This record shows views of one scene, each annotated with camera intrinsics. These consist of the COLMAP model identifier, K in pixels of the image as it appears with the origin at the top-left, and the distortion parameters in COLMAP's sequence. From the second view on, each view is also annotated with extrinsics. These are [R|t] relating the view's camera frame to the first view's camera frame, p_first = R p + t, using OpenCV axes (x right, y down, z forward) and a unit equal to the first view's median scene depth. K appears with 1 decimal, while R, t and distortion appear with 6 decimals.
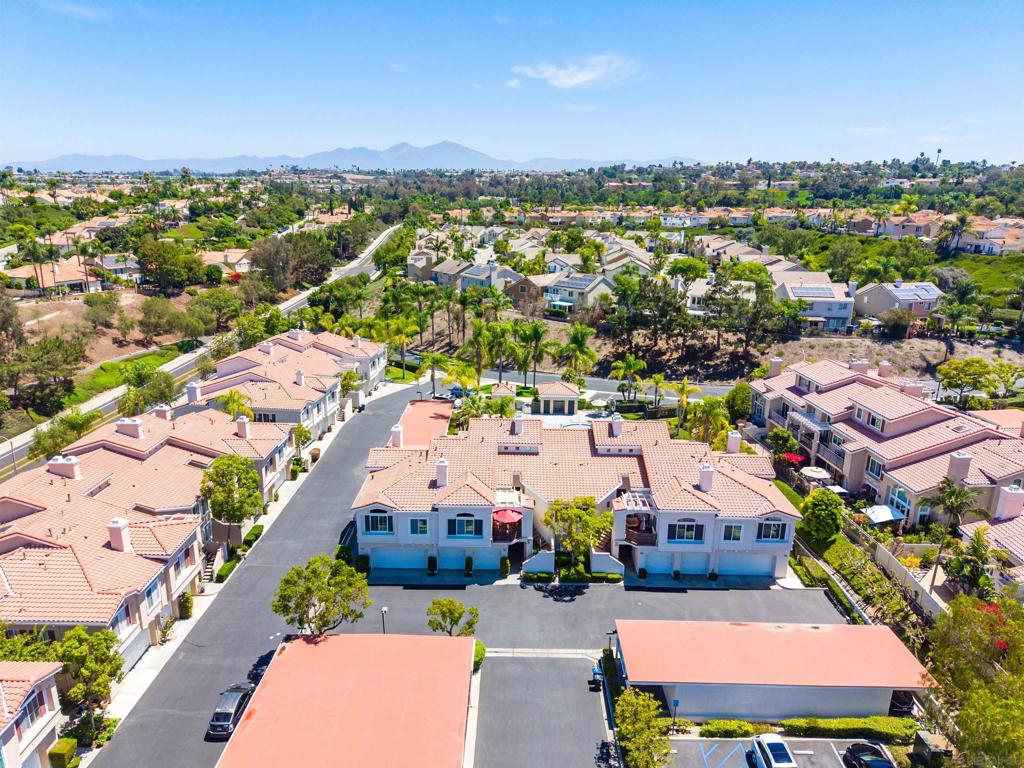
lens RADIAL K [[683.8, 0, 508.7], [0, 683.8, 384.7], [0, 0, 1]] dist [0.041538, -0.035595]
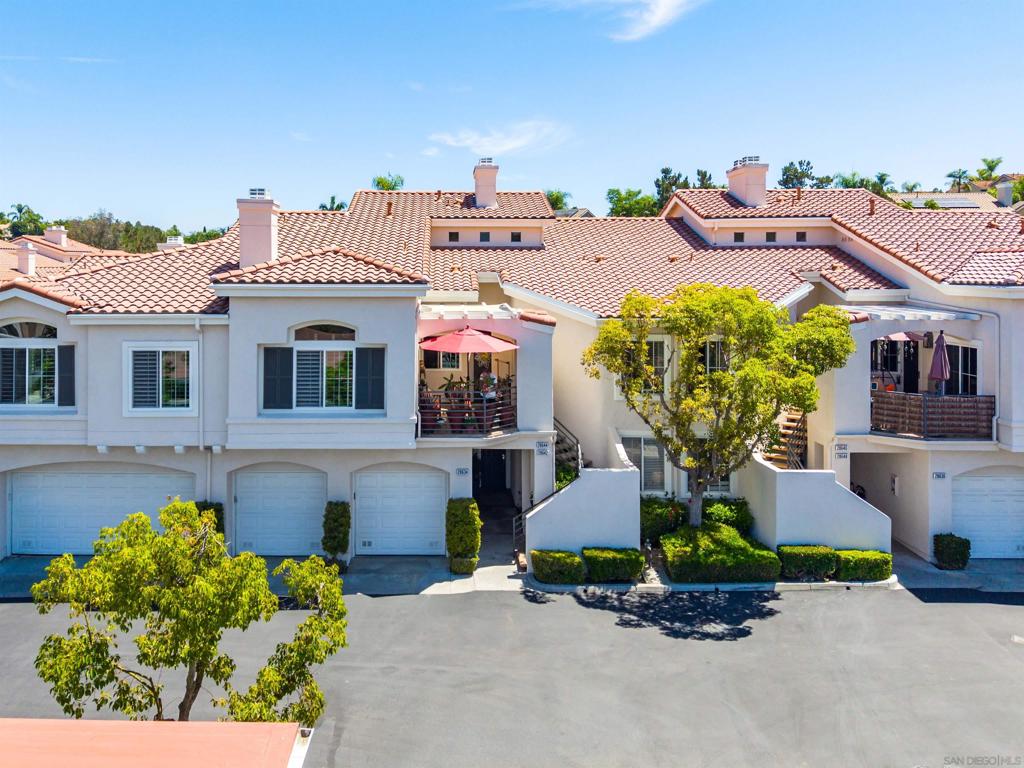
lens RADIAL K [[717.7, 0, 424.6], [0, 717.7, 382.6], [0, 0, 1]] dist [0.010179, -0.000446]
pose [[0.999932, -0.010057, 0.005929, -0.018698], [0.011273, 0.963855, -0.266189, 0.234232], [-0.003038, 0.266238, 0.963903, 0.574339]]
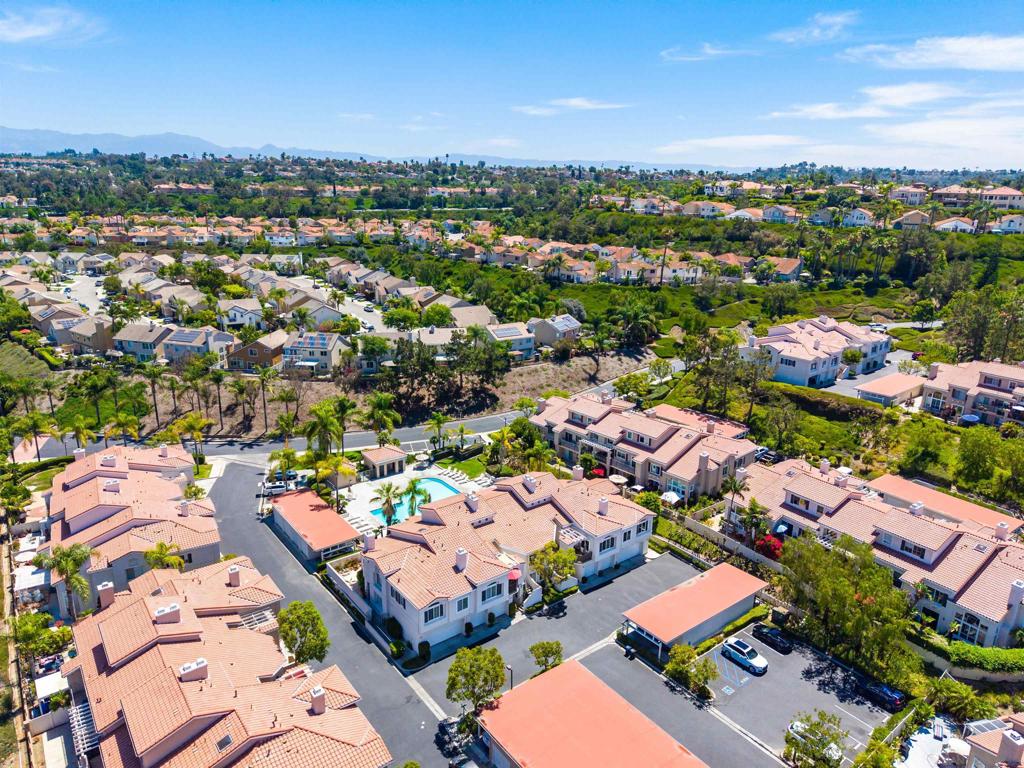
lens RADIAL K [[684.2, 0, 511.5], [0, 684.2, 387.2], [0, 0, 1]] dist [0.026043, -0.020612]
pose [[0.786154, -0.174198, 0.592973, -0.618775], [0.156175, 0.984311, 0.082107, -0.239171], [-0.597973, 0.028059, 0.801025, -0.098375]]
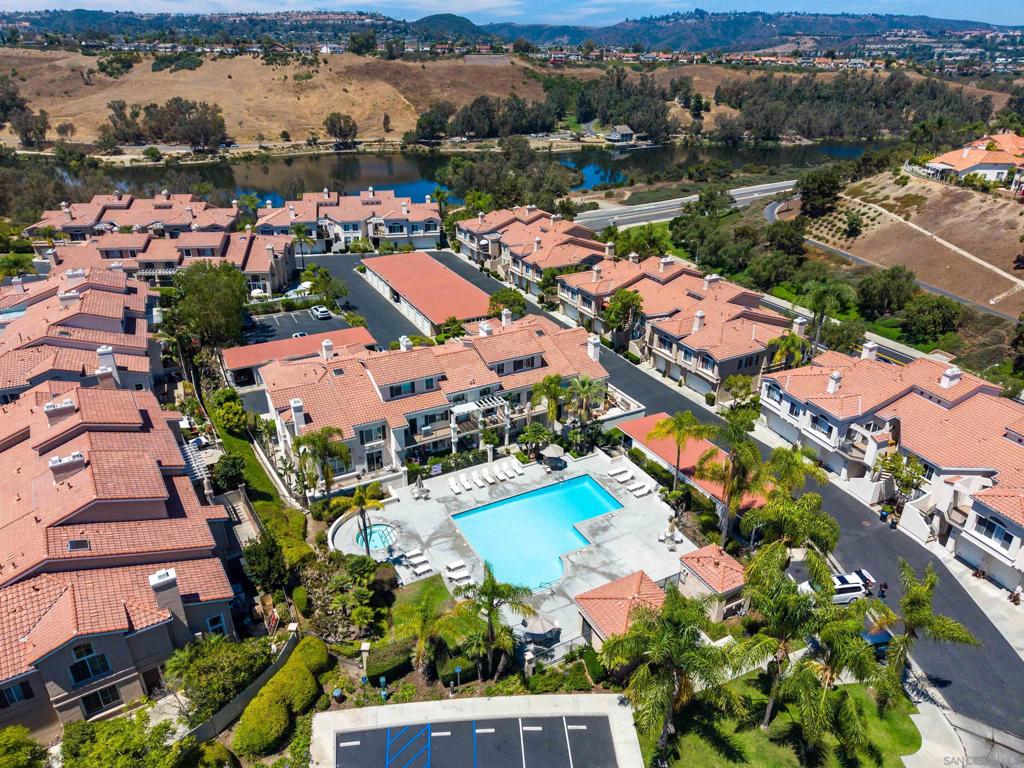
lens RADIAL K [[684.3, 0, 511.4], [0, 684.3, 384.3], [0, 0, 1]] dist [0.035946, -0.036245]
pose [[-0.879274, 0.197111, -0.433618, 0.463813], [-0.140479, 0.762549, 0.631493, -0.572897], [0.455129, 0.616170, -0.642800, 1.695290]]
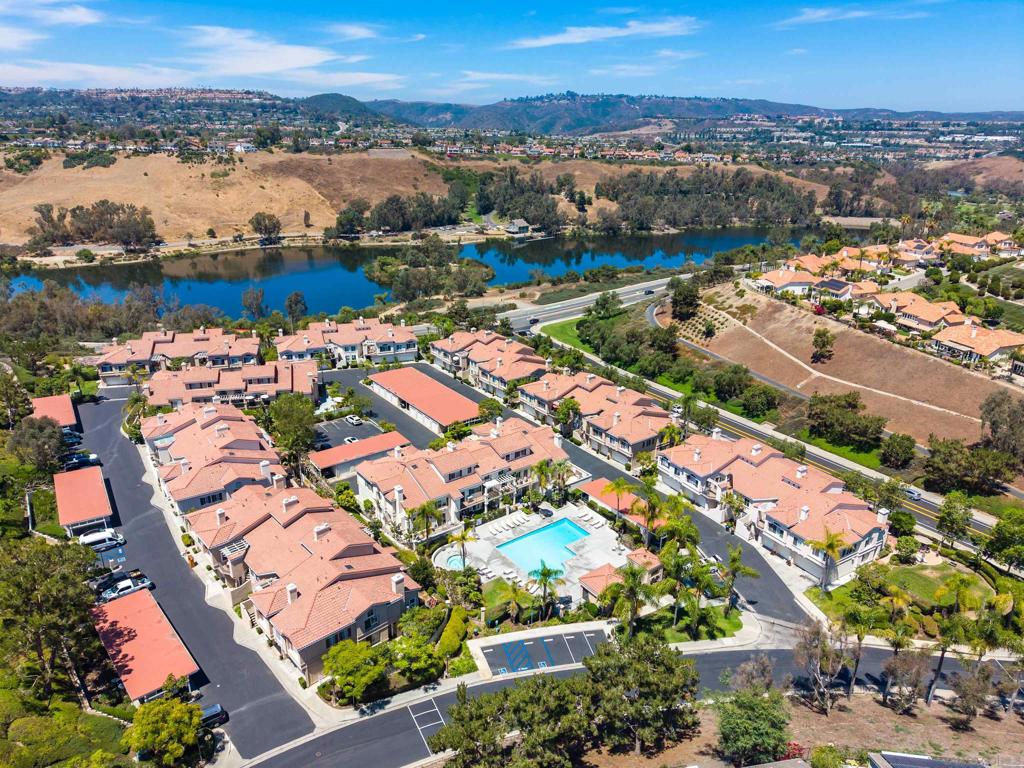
lens RADIAL K [[682.2, 0, 511.7], [0, 682.2, 384.3], [0, 0, 1]] dist [0.048928, -0.056137]
pose [[-0.792824, 0.197746, -0.576477, 0.974041], [-0.185986, 0.822273, 0.537845, -1.016818], [0.580378, 0.533633, -0.615140, 1.972984]]
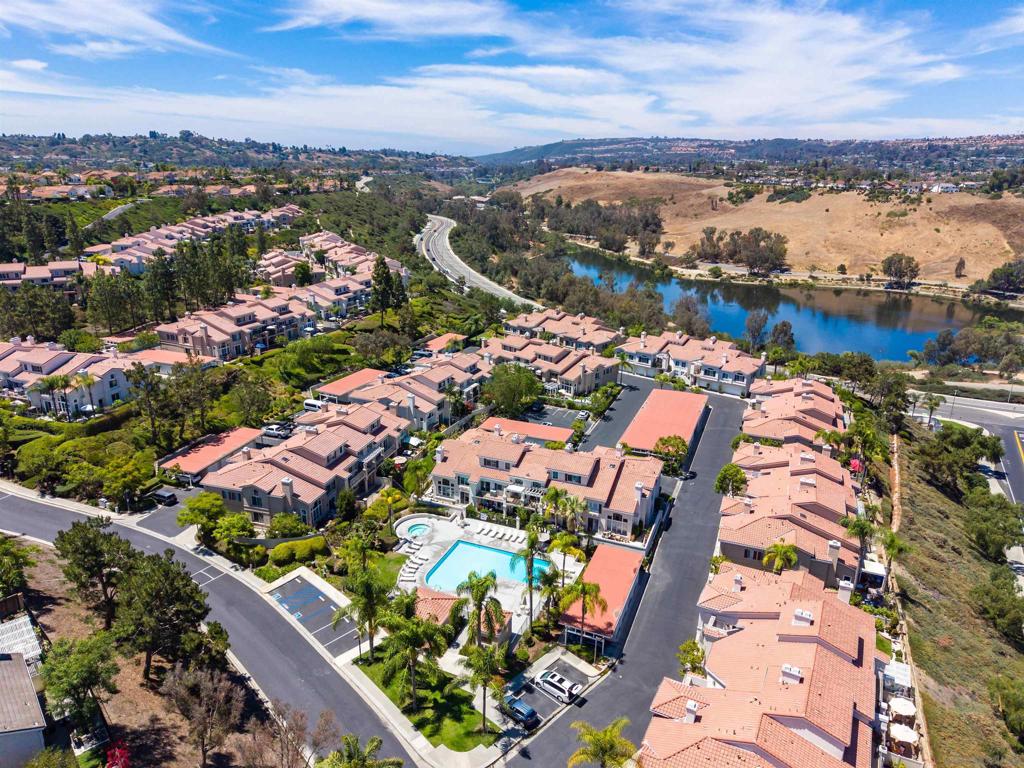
lens RADIAL K [[682.2, 0, 511.7], [0, 682.2, 384.3], [0, 0, 1]] dist [0.048928, -0.056137]
pose [[-0.931076, -0.134803, 0.339007, -0.374770], [0.075825, 0.837435, 0.541251, -0.933692], [-0.356859, 0.529651, -0.769494, 2.102706]]
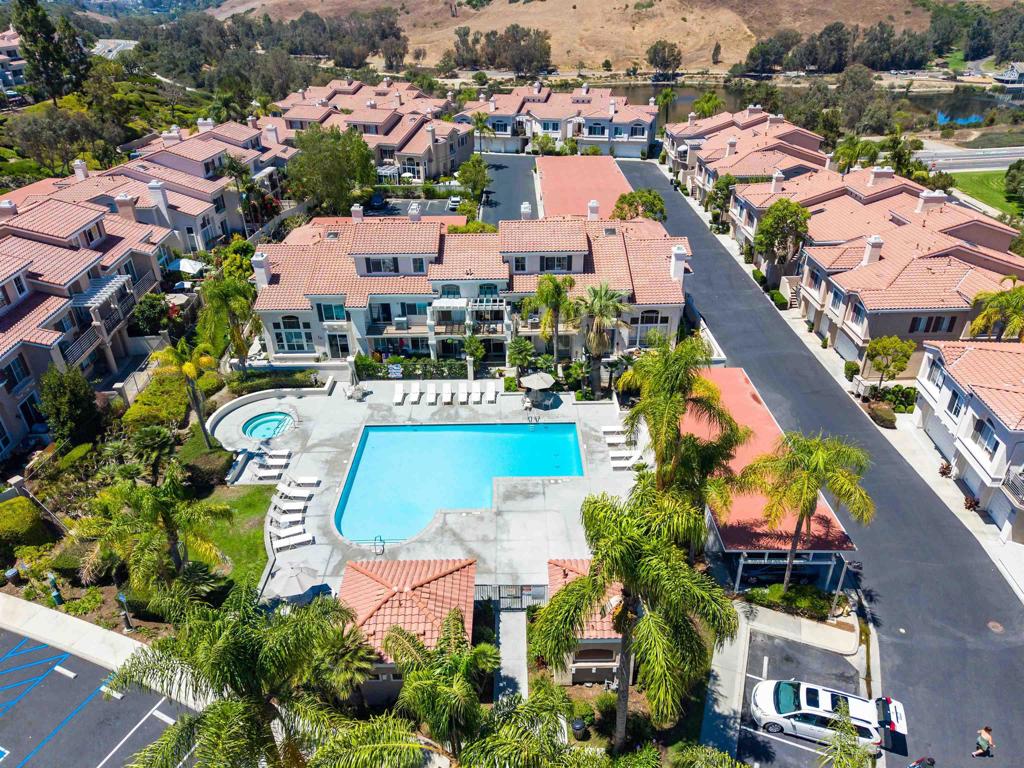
lens RADIAL K [[684.2, 0, 511.5], [0, 684.2, 387.2], [0, 0, 1]] dist [0.026043, -0.020612]
pose [[-0.999861, 0.011703, -0.011847, 0.043421], [-0.000228, 0.701767, 0.712407, -0.387057], [0.016651, 0.712311, -0.701667, 1.650019]]
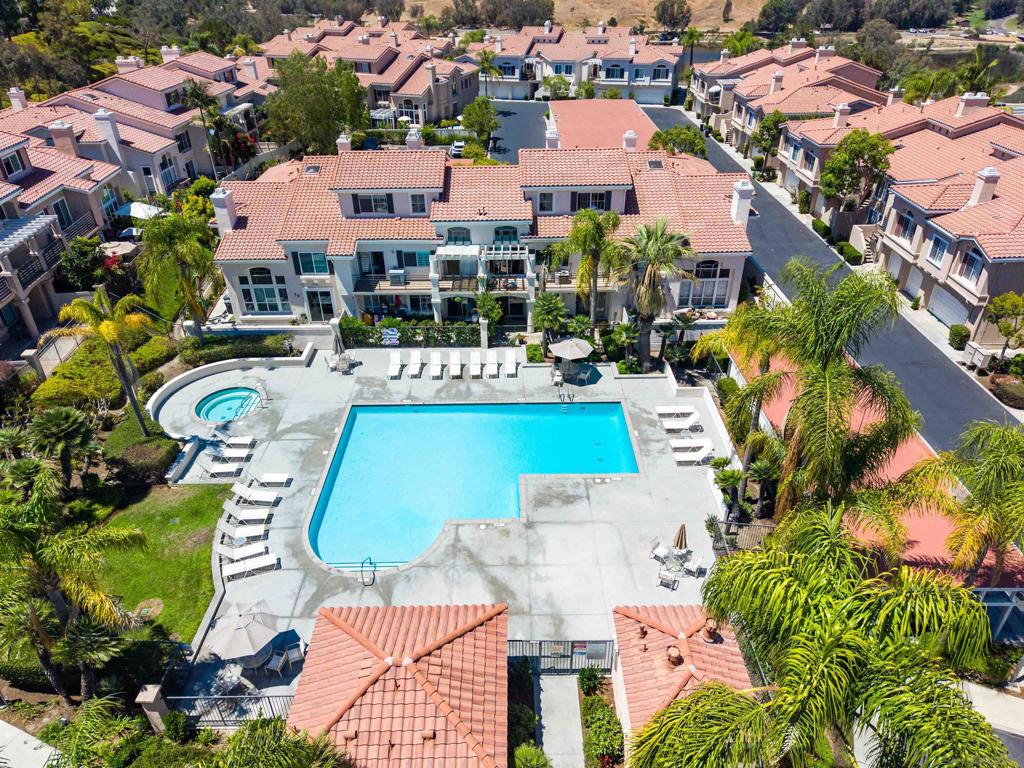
lens RADIAL K [[684.2, 0, 511.5], [0, 684.2, 387.2], [0, 0, 1]] dist [0.026043, -0.020612]
pose [[-0.999848, 0.011169, -0.013366, 0.064194], [-0.002365, 0.673191, 0.739465, -0.279009], [0.017257, 0.739384, -0.673063, 1.547516]]
